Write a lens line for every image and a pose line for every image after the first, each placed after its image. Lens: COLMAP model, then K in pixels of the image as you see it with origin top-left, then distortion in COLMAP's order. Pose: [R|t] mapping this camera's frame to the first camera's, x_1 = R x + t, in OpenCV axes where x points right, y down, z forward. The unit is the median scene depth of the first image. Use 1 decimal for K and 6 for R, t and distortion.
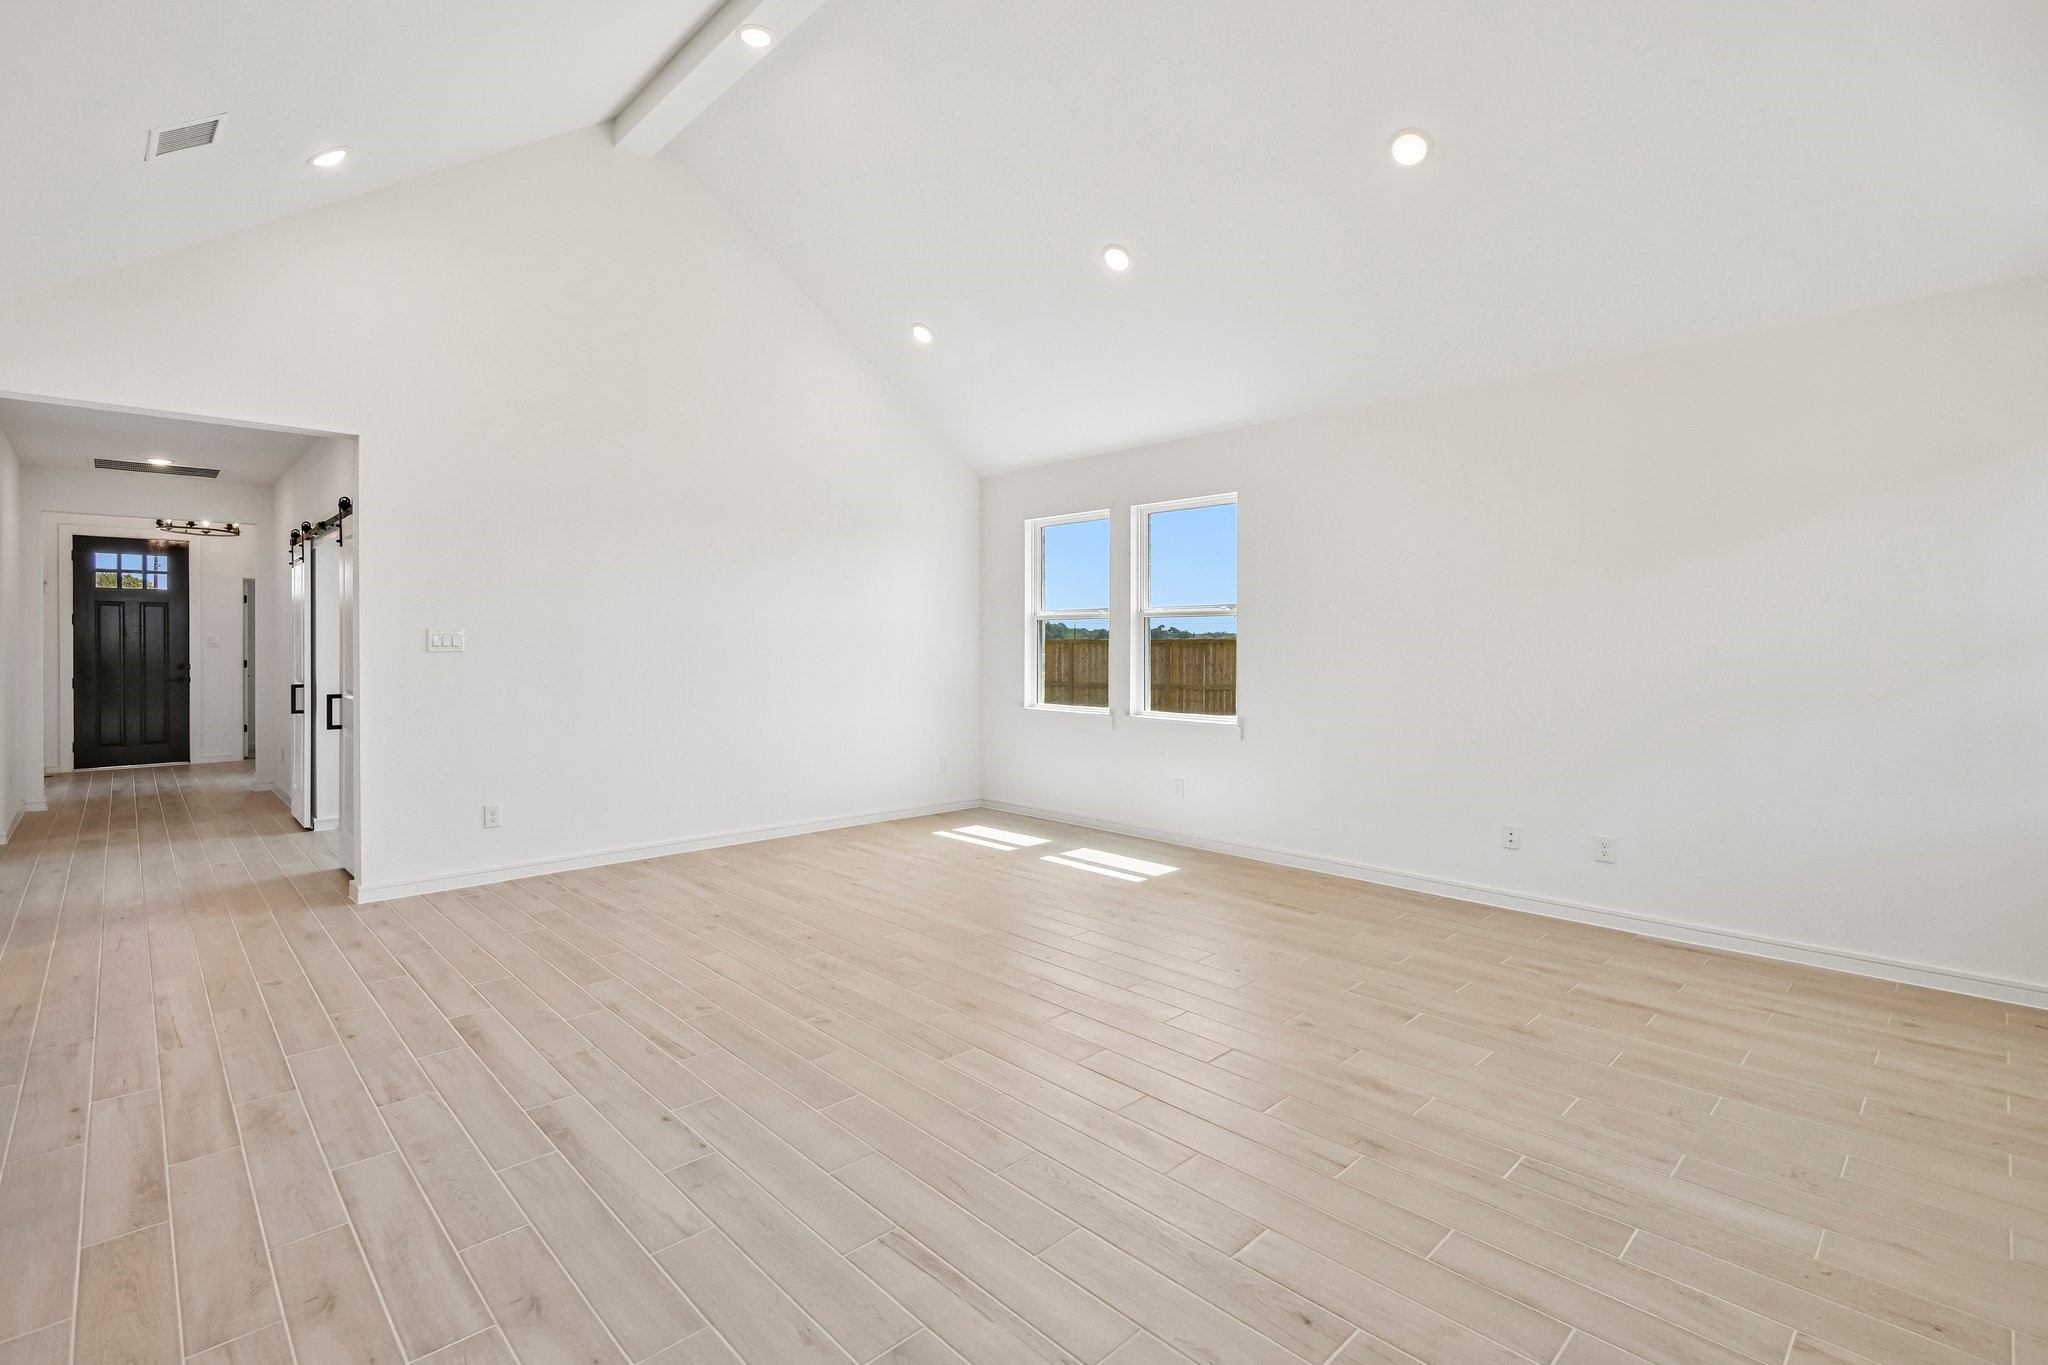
lens RADIAL K [[938.7, 0, 1042.8], [0, 938.7, 649.7], [0, 0, 1]] dist [-0.004022, -0.002198]
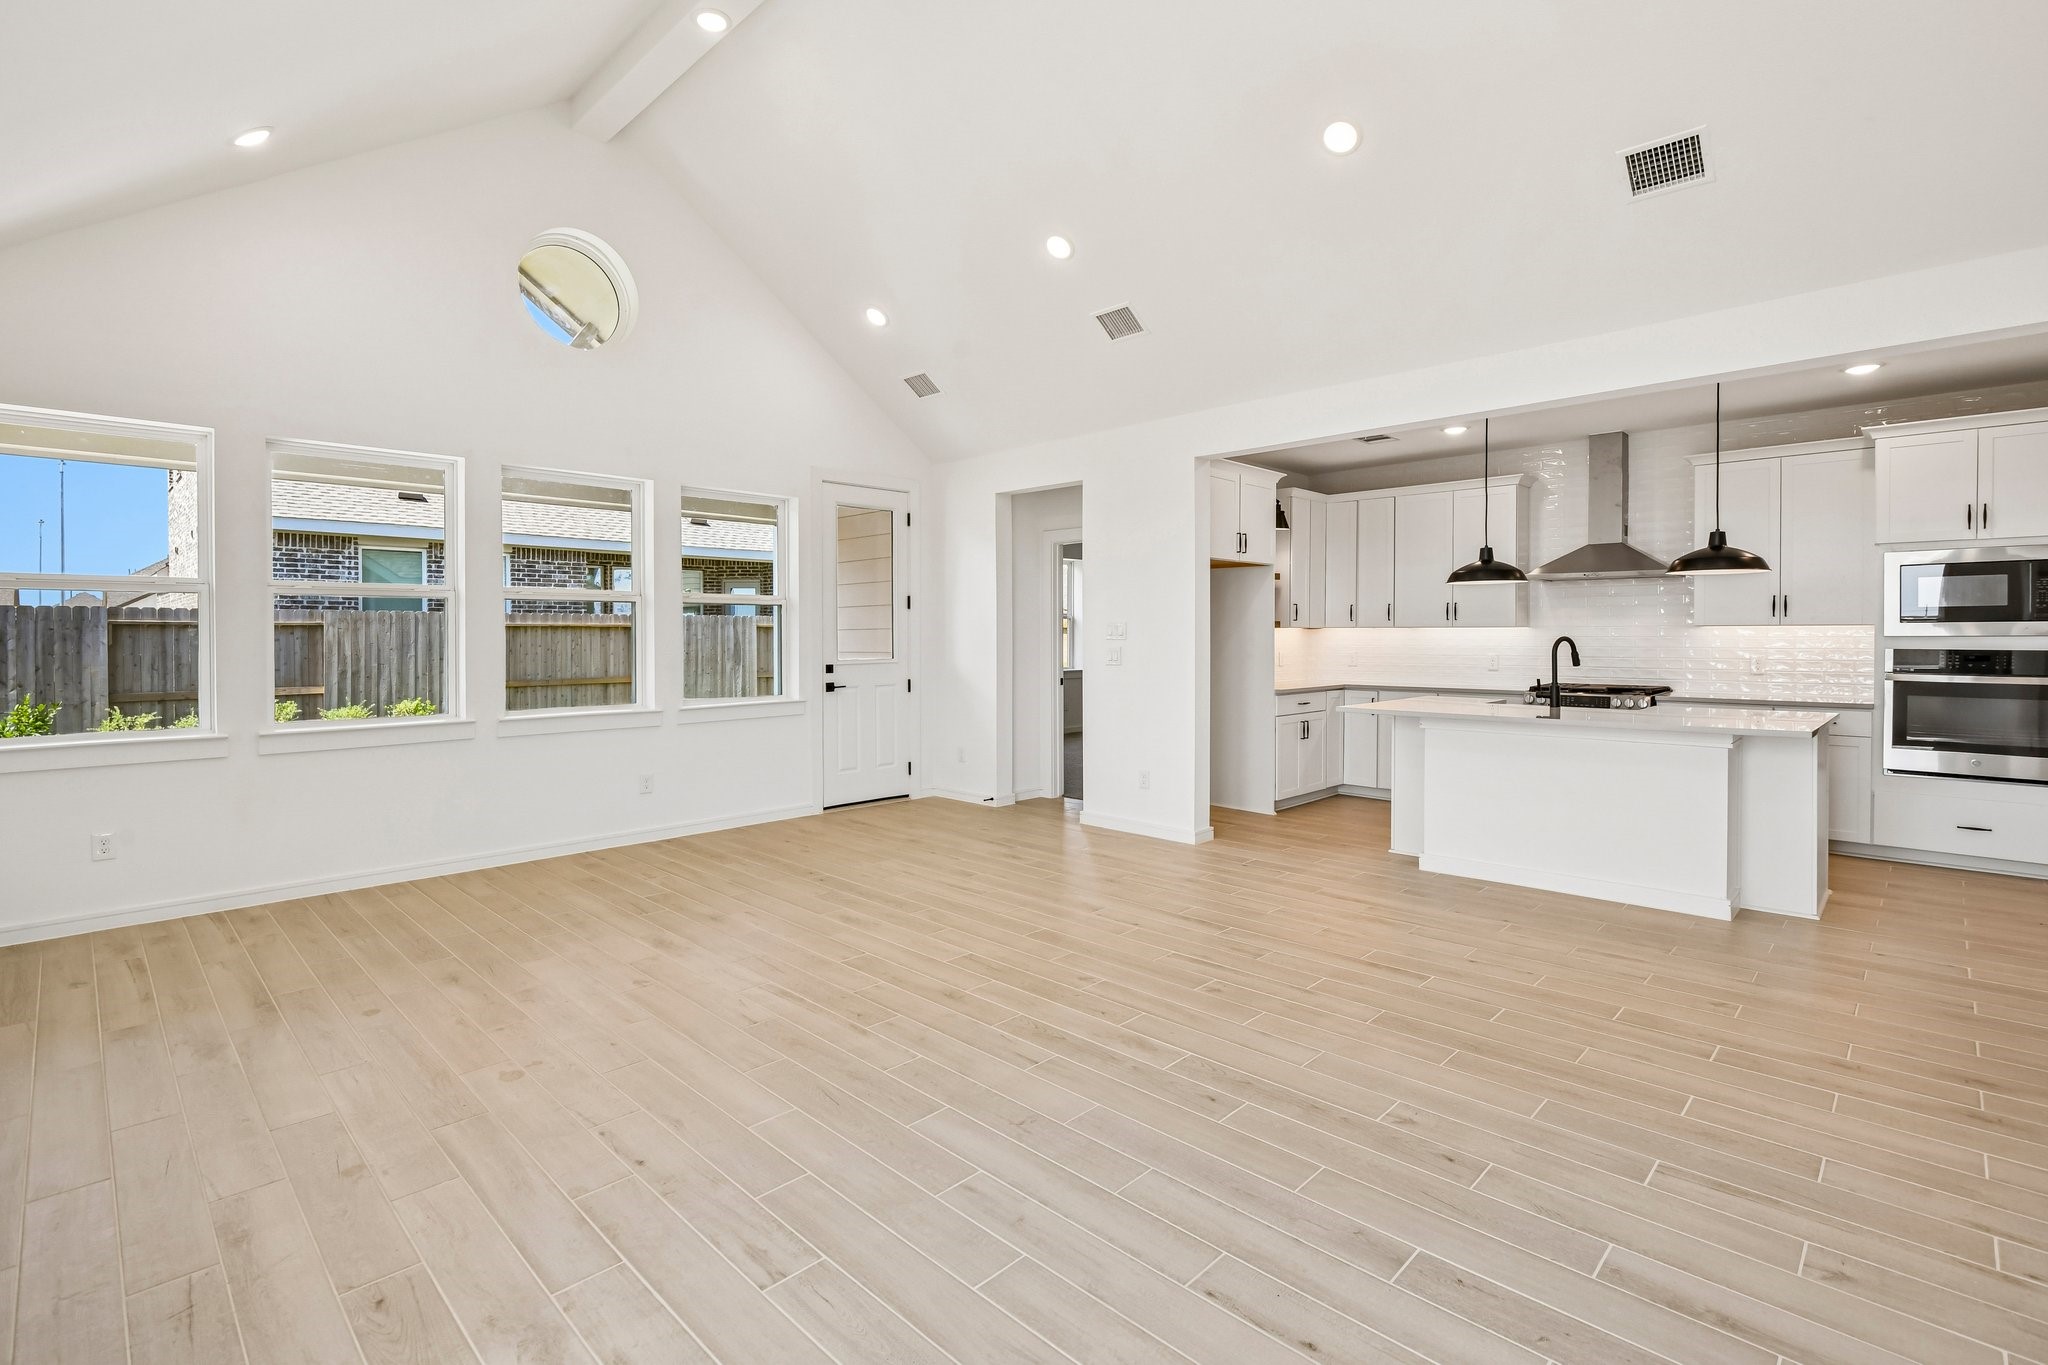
lens RADIAL K [[938.7, 0, 1017.4], [0, 938.7, 656.1], [0, 0, 1]] dist [-0.004022, -0.002198]
pose [[-0.999932, -0.000024, -0.011685, -0.148861], [-0.000424, 0.999414, 0.034224, -0.013404], [0.011677, 0.034226, -0.999346, 2.156970]]
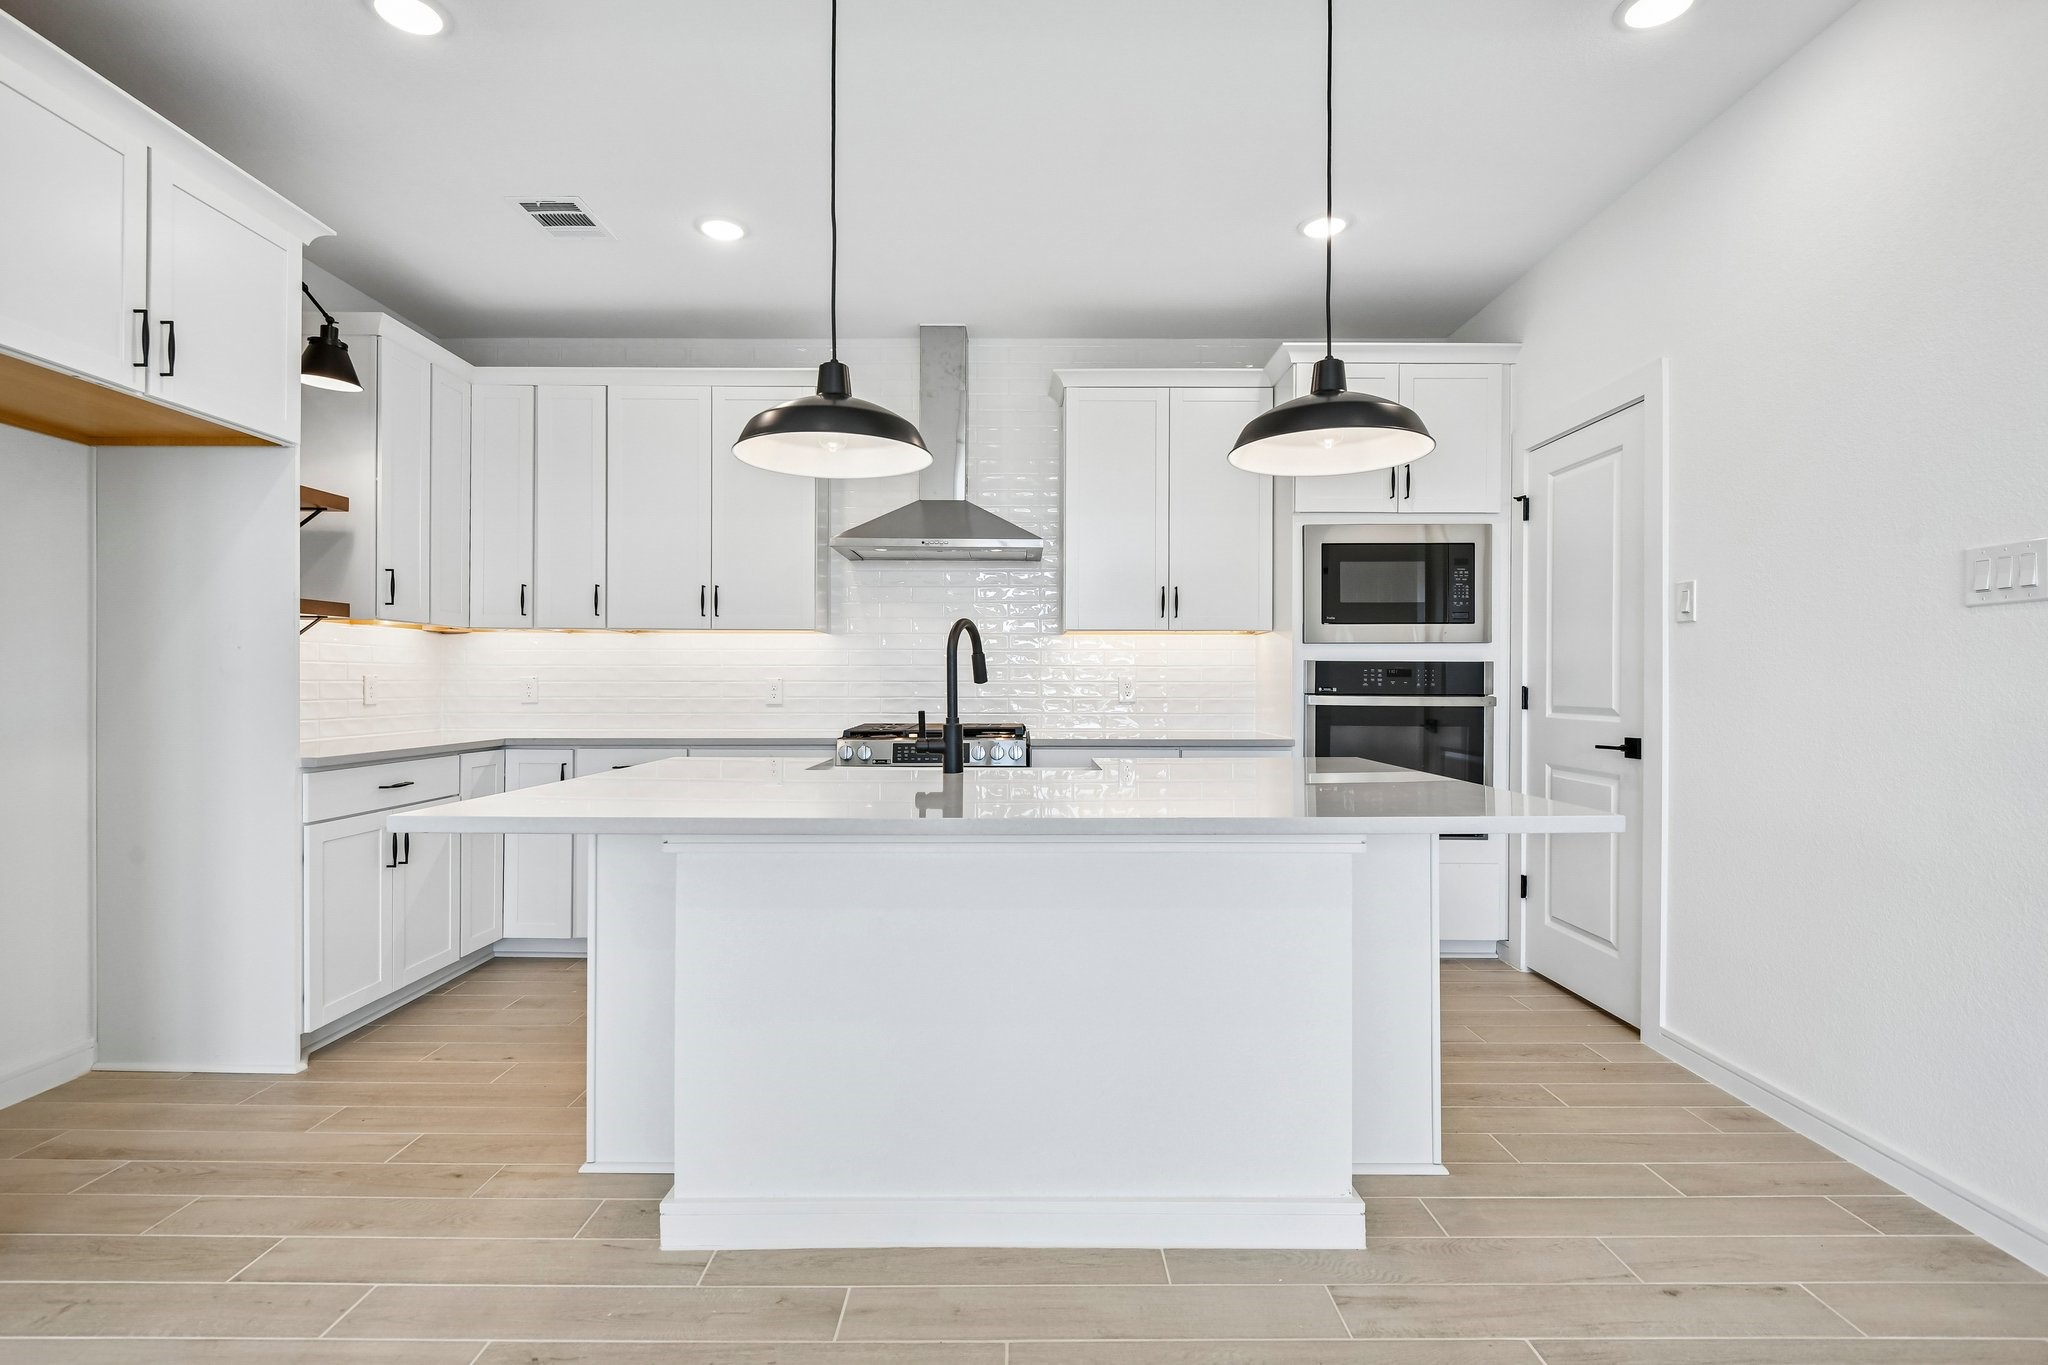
lens RADIAL K [[938.7, 0, 1020.6], [0, 938.7, 680.3], [0, 0, 1]] dist [-0.004022, -0.002198]
pose [[-0.698850, -0.007048, -0.715234, -0.608953], [-0.011568, 0.999932, 0.001449, 0.056012], [0.715175, 0.009287, -0.698884, 1.096401]]
